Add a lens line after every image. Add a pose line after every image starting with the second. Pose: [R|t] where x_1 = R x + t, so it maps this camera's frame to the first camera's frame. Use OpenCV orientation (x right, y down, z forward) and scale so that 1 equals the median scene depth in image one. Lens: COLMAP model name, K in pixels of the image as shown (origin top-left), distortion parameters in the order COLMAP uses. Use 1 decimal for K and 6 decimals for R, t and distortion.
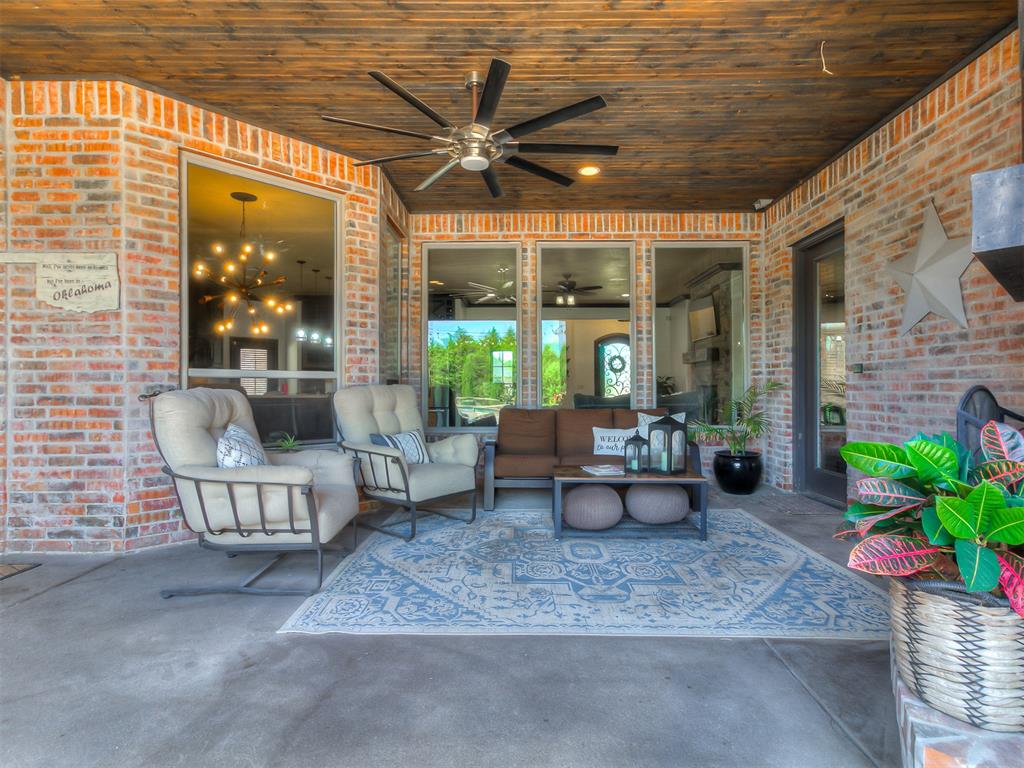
lens RADIAL K [[526.6, 0, 512.0], [0, 526.6, 384.0], [0, 0, 1]] dist [-0.006309, 0.027813]
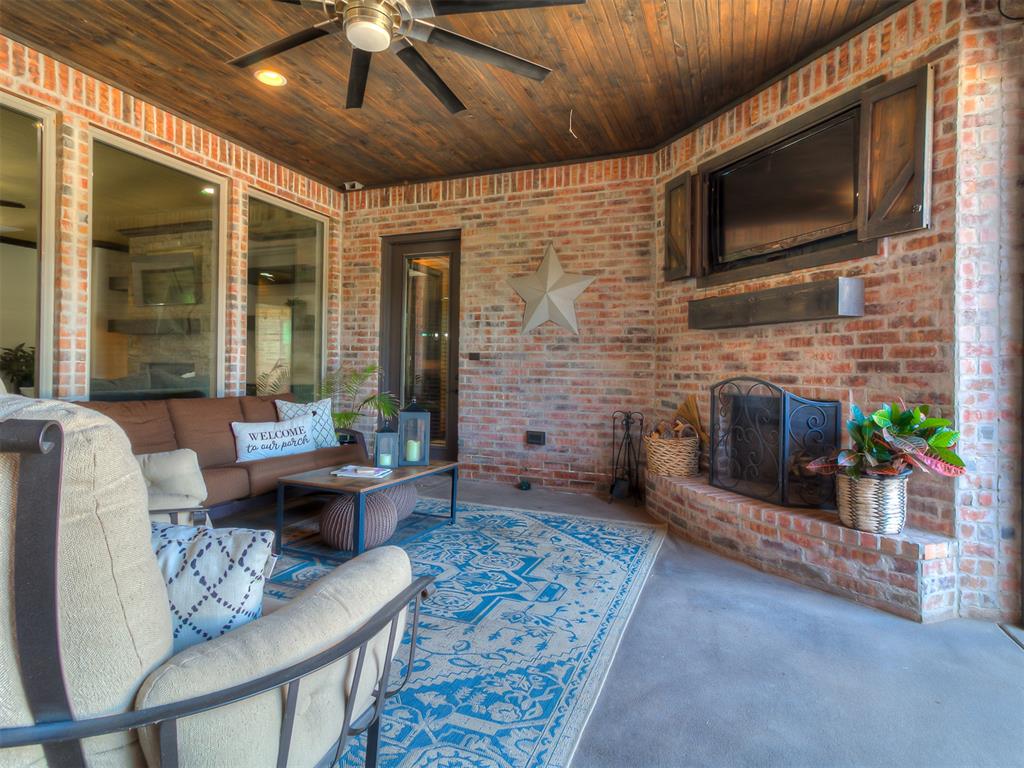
lens RADIAL K [[552.3, 0, 500.9], [0, 552.3, 364.2], [0, 0, 1]] dist [-0.033859, 0.033337]
pose [[0.372159, 0.020645, 0.927939, -0.595617], [-0.024814, 0.999617, -0.012288, 0.002937], [-0.927837, -0.018453, 0.372529, 0.537325]]
